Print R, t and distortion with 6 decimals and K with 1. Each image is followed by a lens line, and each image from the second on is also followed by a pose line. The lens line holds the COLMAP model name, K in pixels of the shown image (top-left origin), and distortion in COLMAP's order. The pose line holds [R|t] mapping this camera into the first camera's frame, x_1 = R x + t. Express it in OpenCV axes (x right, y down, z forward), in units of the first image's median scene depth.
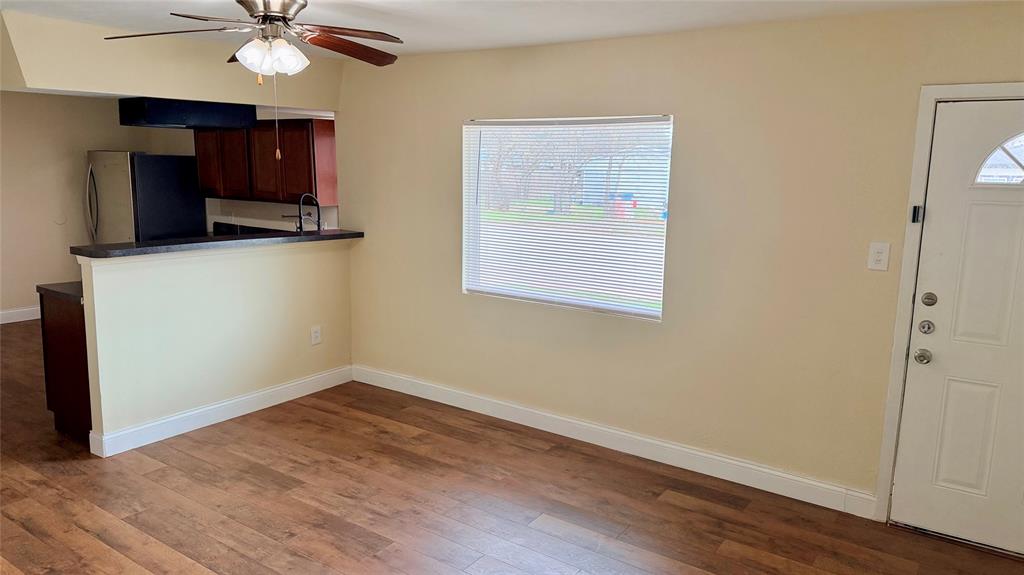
lens RADIAL K [[717.5, 0, 512.0], [0, 717.5, 287.5], [0, 0, 1]] dist [0.113159, -0.140201]
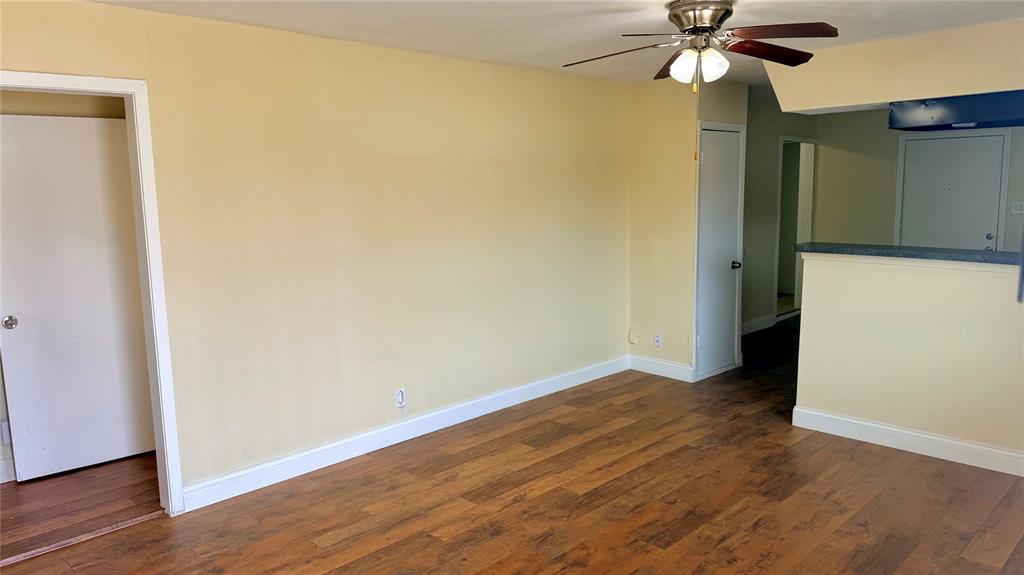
lens RADIAL K [[717.5, 0, 512.0], [0, 717.5, 287.5], [0, 0, 1]] dist [0.113159, -0.140201]
pose [[-0.161638, 0.120326, -0.979487, 0.716480], [-0.156296, 0.976890, 0.145799, -0.090669], [0.974395, 0.176656, -0.139096, 0.811838]]
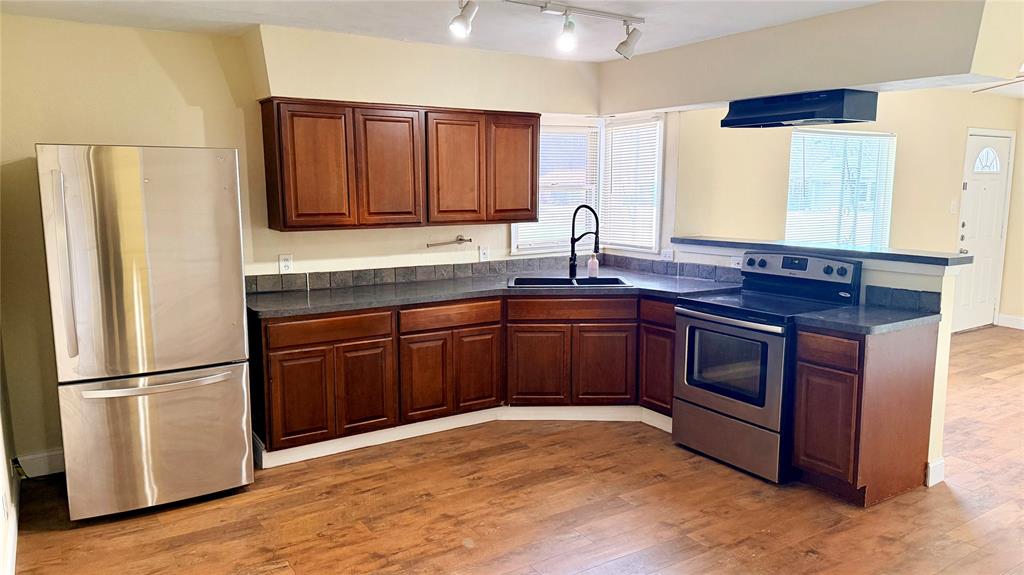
lens RADIAL K [[717.5, 0, 512.0], [0, 717.5, 287.5], [0, 0, 1]] dist [0.113159, -0.140201]
pose [[0.367890, -0.148122, 0.917996, -1.834817], [0.170005, 0.981306, 0.090207, -0.210958], [-0.914196, 0.122878, 0.386194, 1.301852]]
